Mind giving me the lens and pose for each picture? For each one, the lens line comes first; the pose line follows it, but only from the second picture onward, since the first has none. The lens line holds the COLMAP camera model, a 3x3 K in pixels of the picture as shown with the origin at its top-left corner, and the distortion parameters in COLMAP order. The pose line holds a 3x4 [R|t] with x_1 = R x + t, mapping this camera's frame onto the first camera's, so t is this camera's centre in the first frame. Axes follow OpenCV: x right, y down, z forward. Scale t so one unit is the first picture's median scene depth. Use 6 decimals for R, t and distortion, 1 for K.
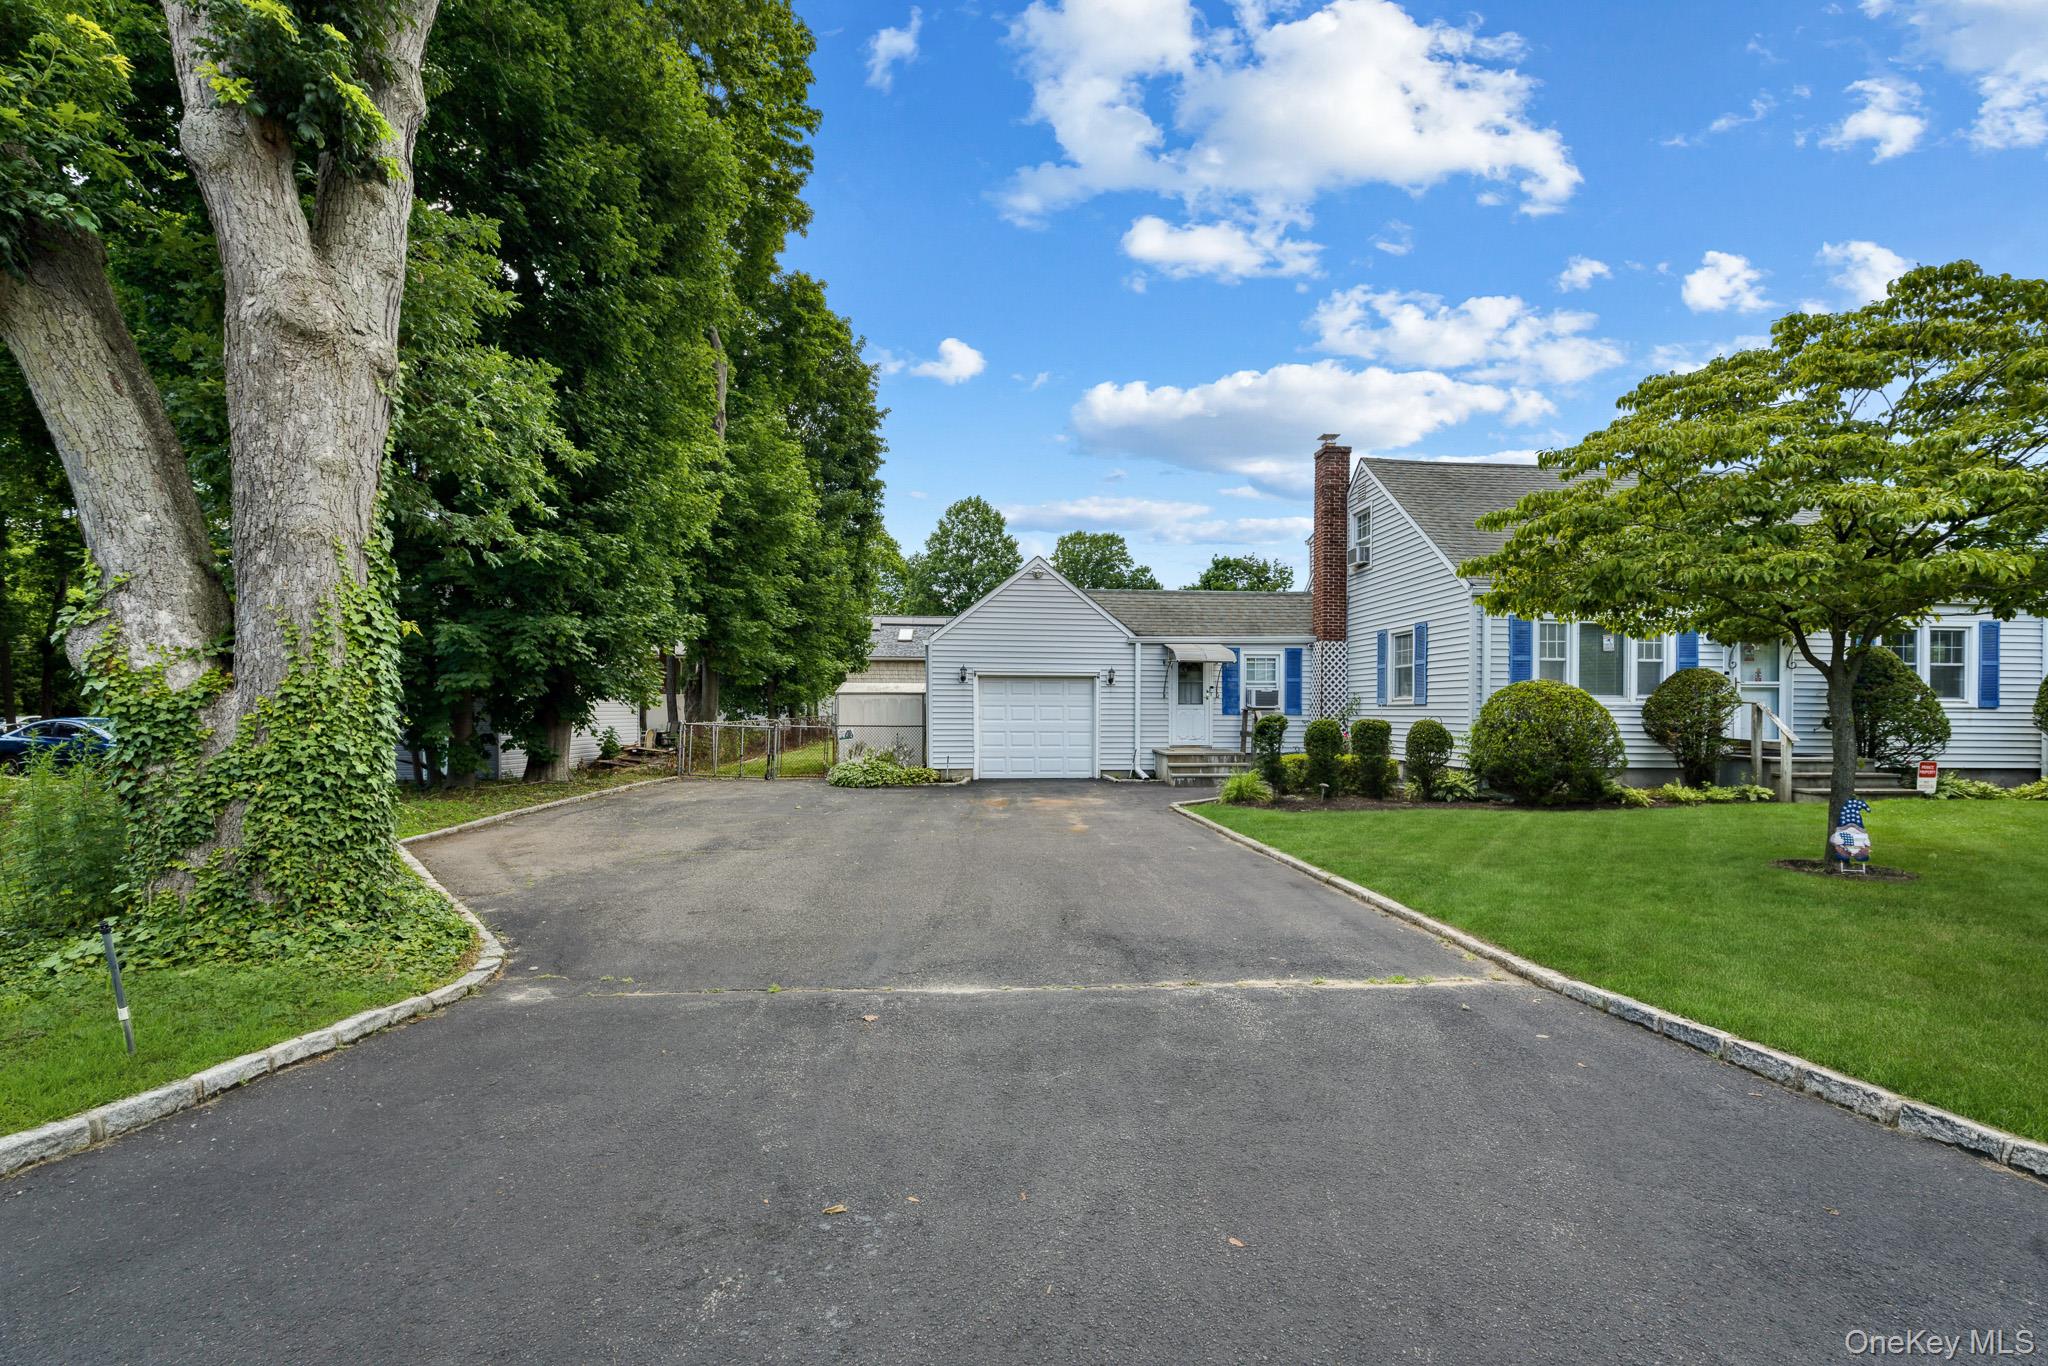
lens RADIAL K [[853.1, 0, 1029.7], [0, 853.1, 714.2], [0, 0, 1]] dist [-0.001178, 0.000027]
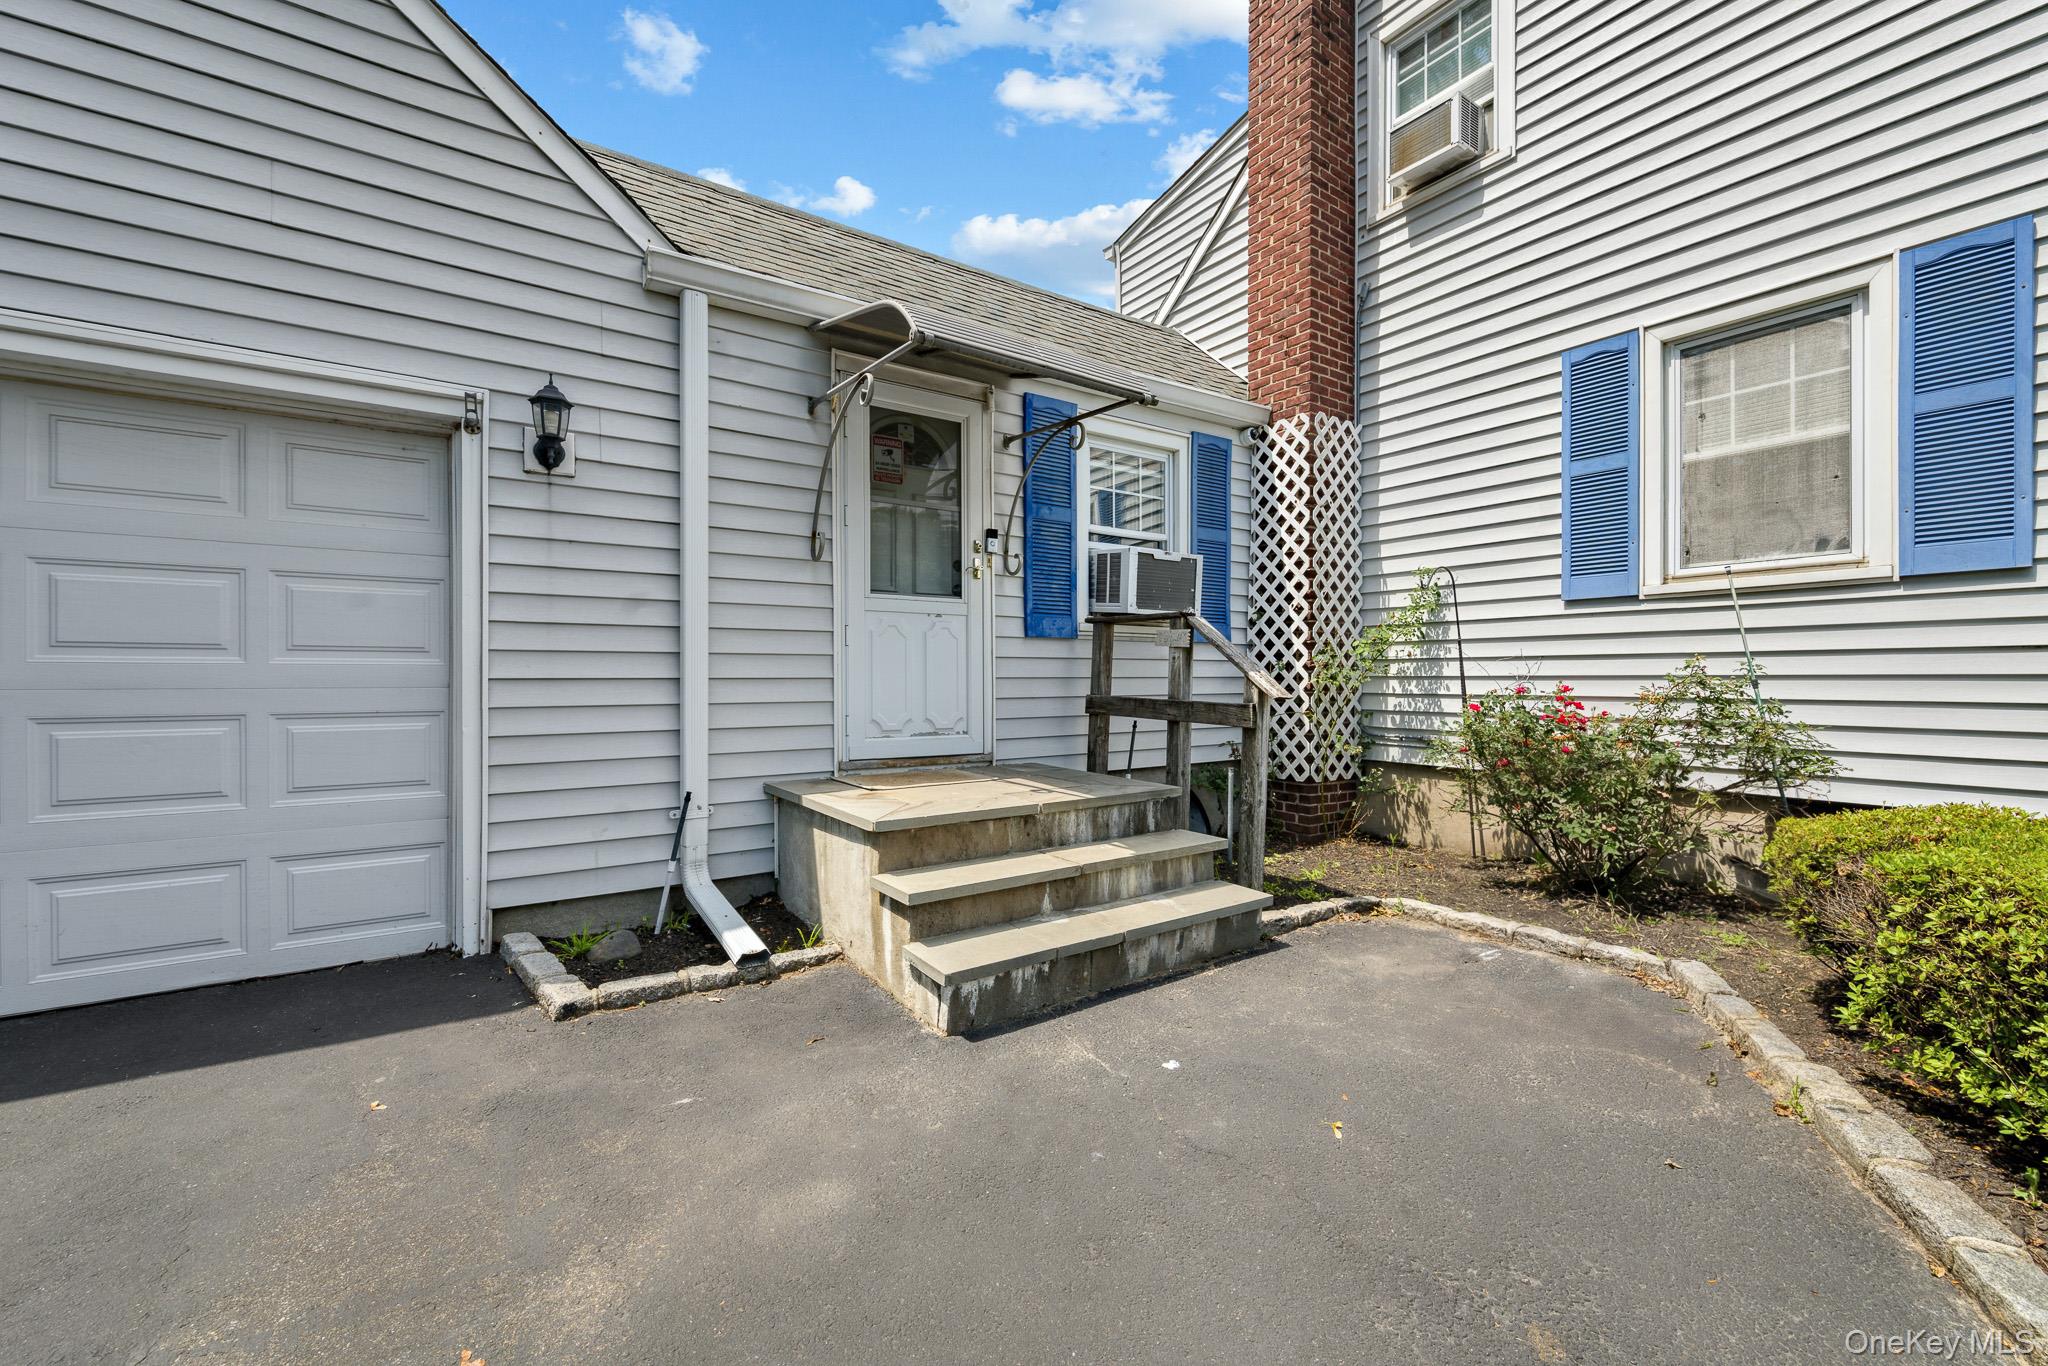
lens RADIAL K [[832.4, 0, 1042.9], [0, 832.4, 678.9], [0, 0, 1]] dist [-0.000868, -0.000096]
pose [[0.857344, -0.005347, 0.514716, 0.122727], [0.001989, 0.999973, 0.007076, 0.015837], [-0.514740, -0.005043, 0.857331, 1.018197]]
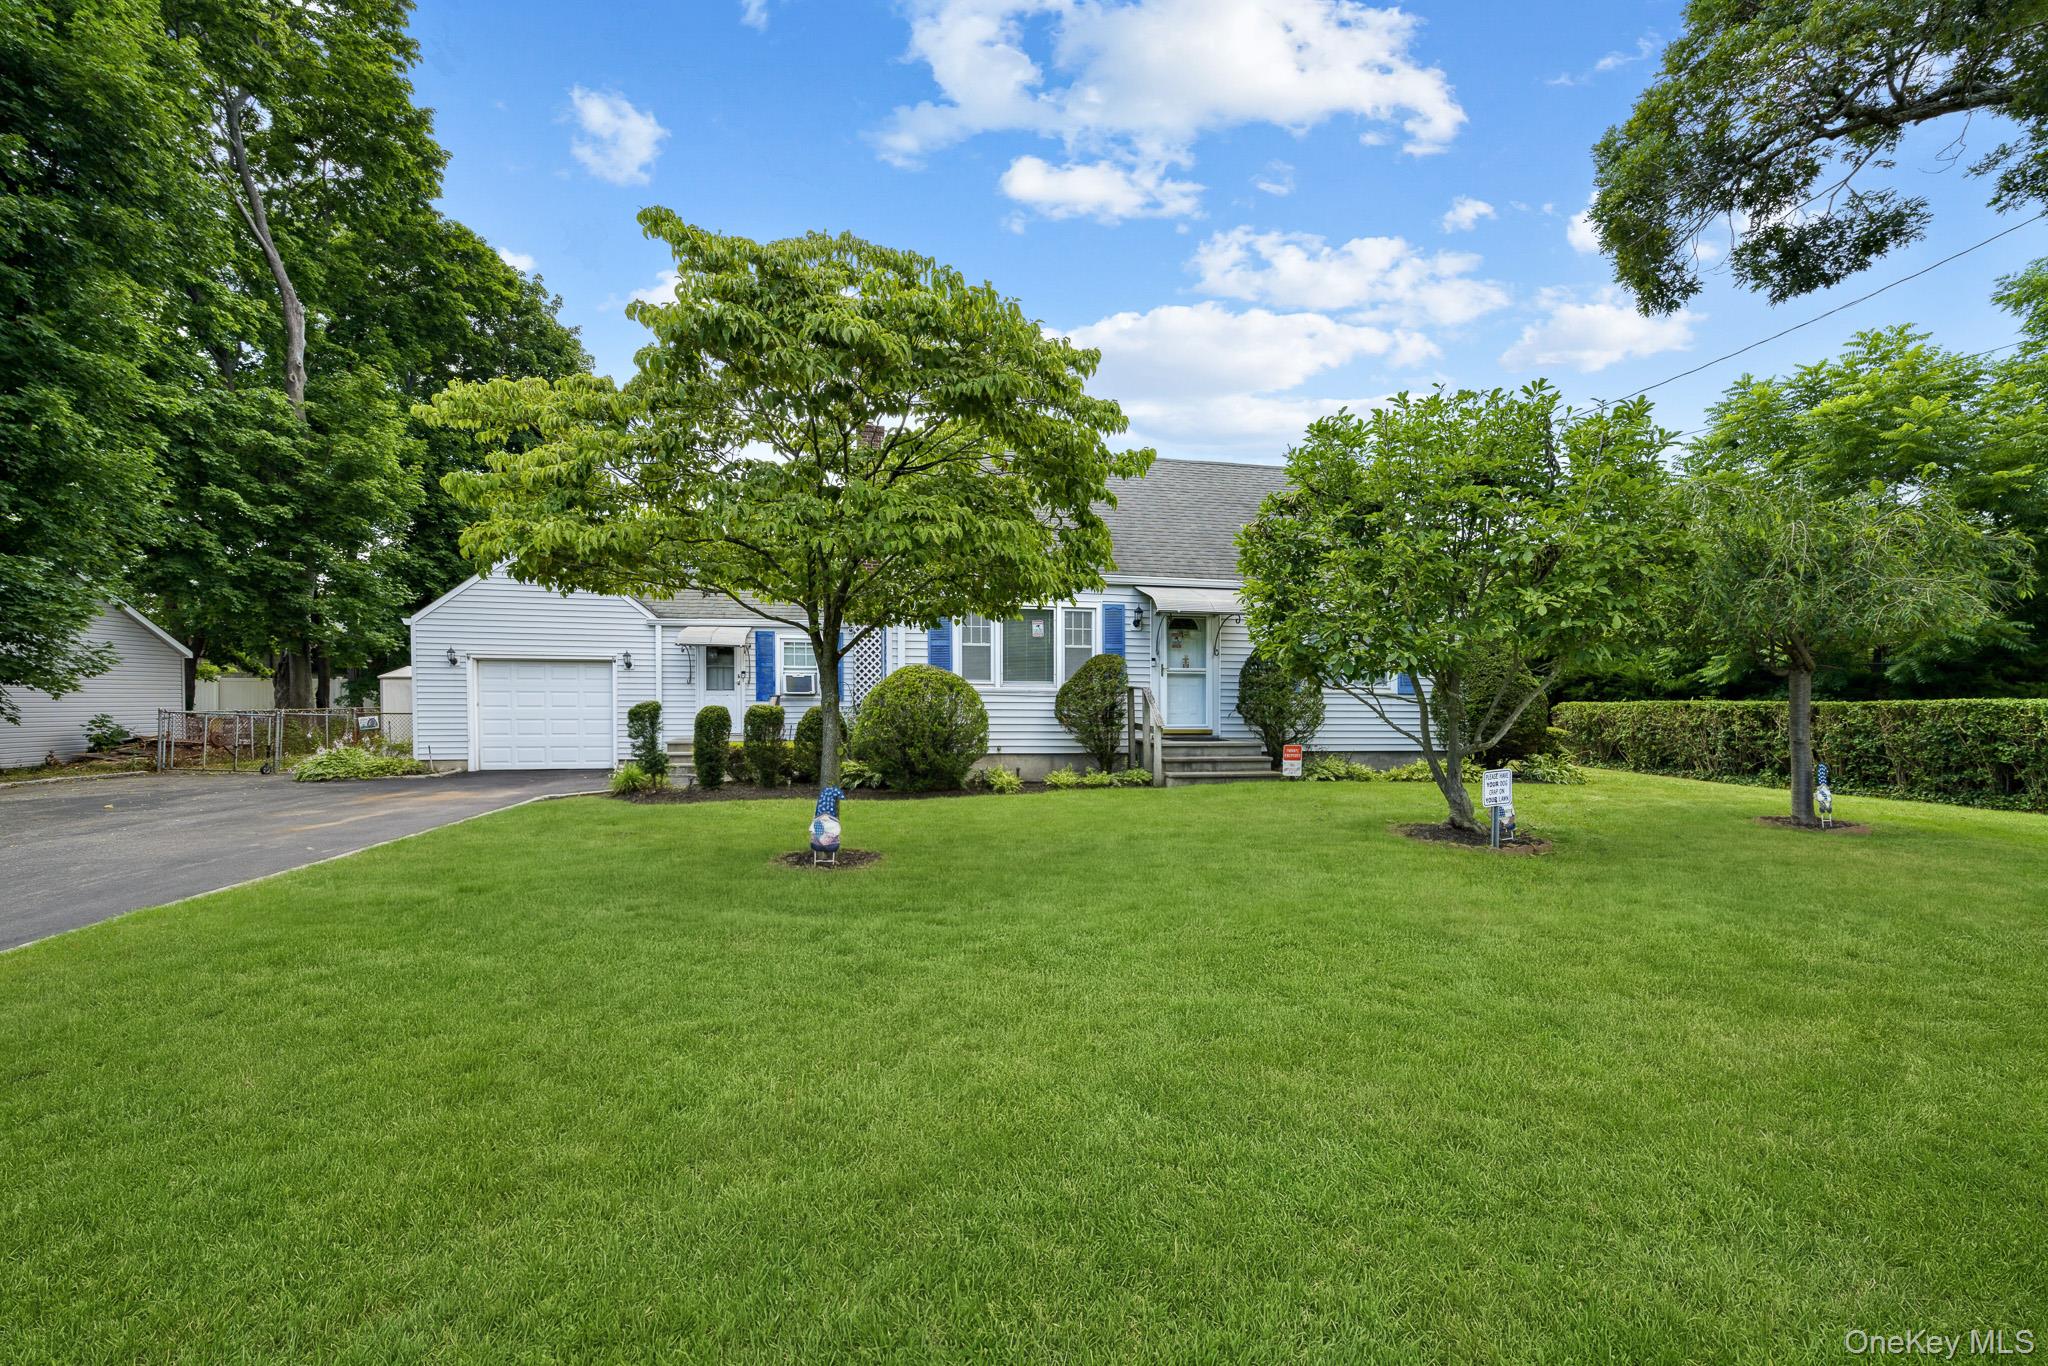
lens RADIAL K [[853.1, 0, 1029.7], [0, 853.1, 714.2], [0, 0, 1]] dist [-0.001178, 0.000027]
pose [[0.992028, -0.001708, 0.126002, 0.546897], [-0.000048, 0.999903, 0.013932, 0.002899], [-0.126014, -0.013827, 0.991932, 0.007638]]
